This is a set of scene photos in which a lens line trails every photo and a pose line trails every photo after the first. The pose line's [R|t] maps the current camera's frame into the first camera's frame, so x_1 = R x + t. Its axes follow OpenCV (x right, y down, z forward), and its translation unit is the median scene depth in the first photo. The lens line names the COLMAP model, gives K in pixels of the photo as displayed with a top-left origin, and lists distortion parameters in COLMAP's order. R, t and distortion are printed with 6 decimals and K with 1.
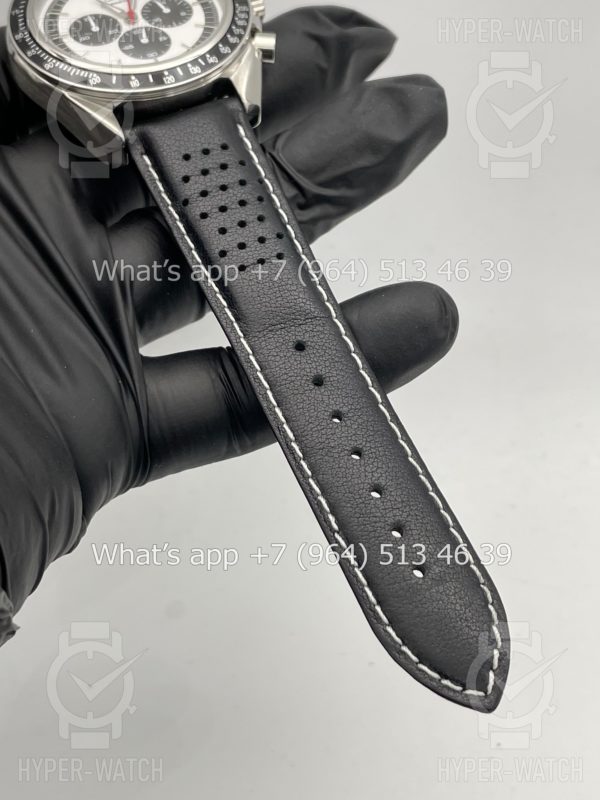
lens RADIAL K [[1215.9, 0, 302.9], [0, 1215.9, 401.7], [0, 0, 1]] dist [0.151851, -0.146879]
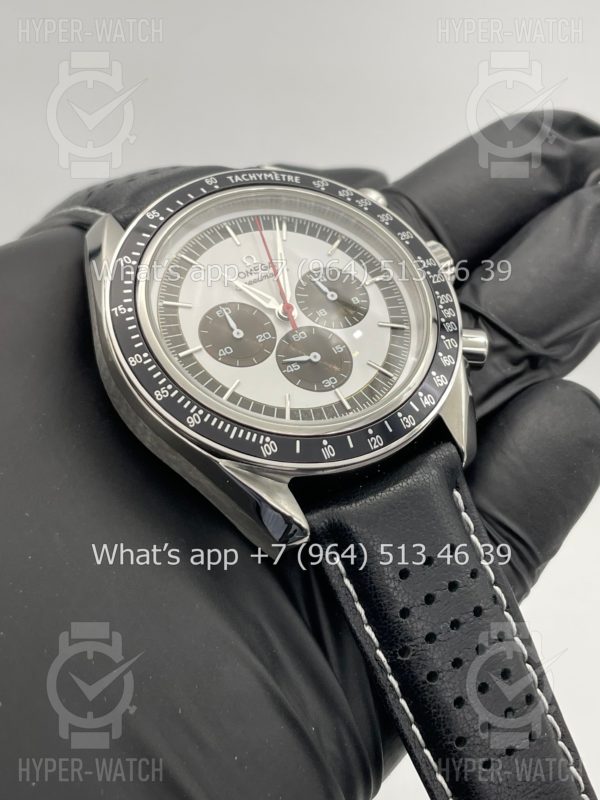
lens RADIAL K [[1215.9, 0, 302.9], [0, 1215.9, 401.7], [0, 0, 1]] dist [0.151851, -0.146879]
pose [[0.978261, -0.004267, 0.207336, -0.278211], [-0.018456, 0.994029, 0.107540, -0.346613], [-0.206557, -0.109029, 0.972341, 0.361153]]
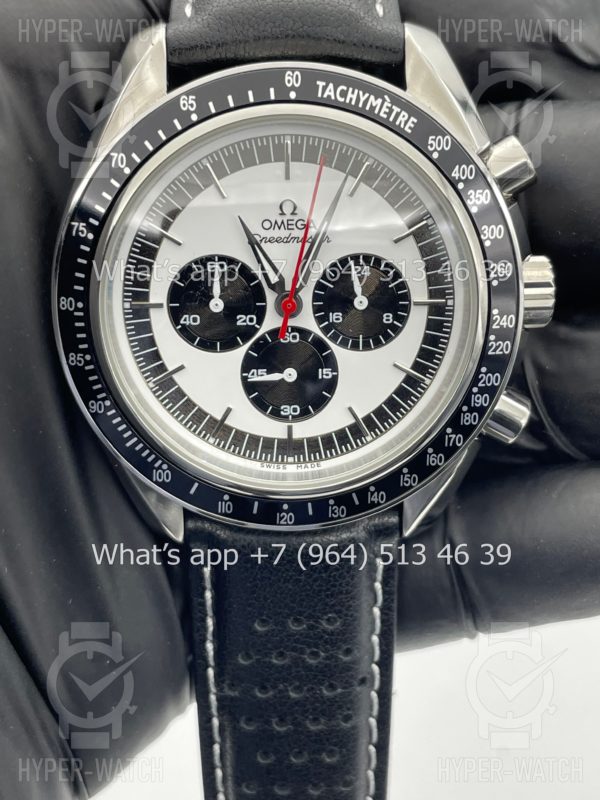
lens RADIAL K [[1279.1, 0, 305.3], [0, 1279.1, 385.2], [0, 0, 1]] dist [0.220319, -0.071041]
pose [[0.910218, 0.402427, 0.097750, -0.178504], [-0.336385, 0.580778, 0.741311, -0.719659], [0.241553, -0.707636, 0.664005, 0.642284]]
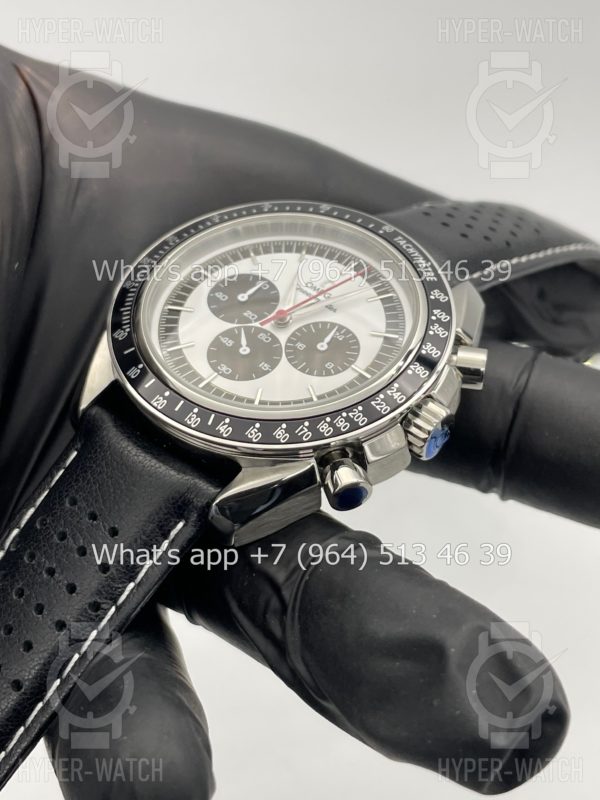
lens RADIAL K [[1215.9, 0, 302.9], [0, 1215.9, 401.7], [0, 0, 1]] dist [0.151851, -0.146879]
pose [[0.390725, 0.674958, -0.625912, 0.341956], [-0.710080, 0.653699, 0.261656, -0.487252], [0.585765, 0.342212, 0.734690, 0.534613]]
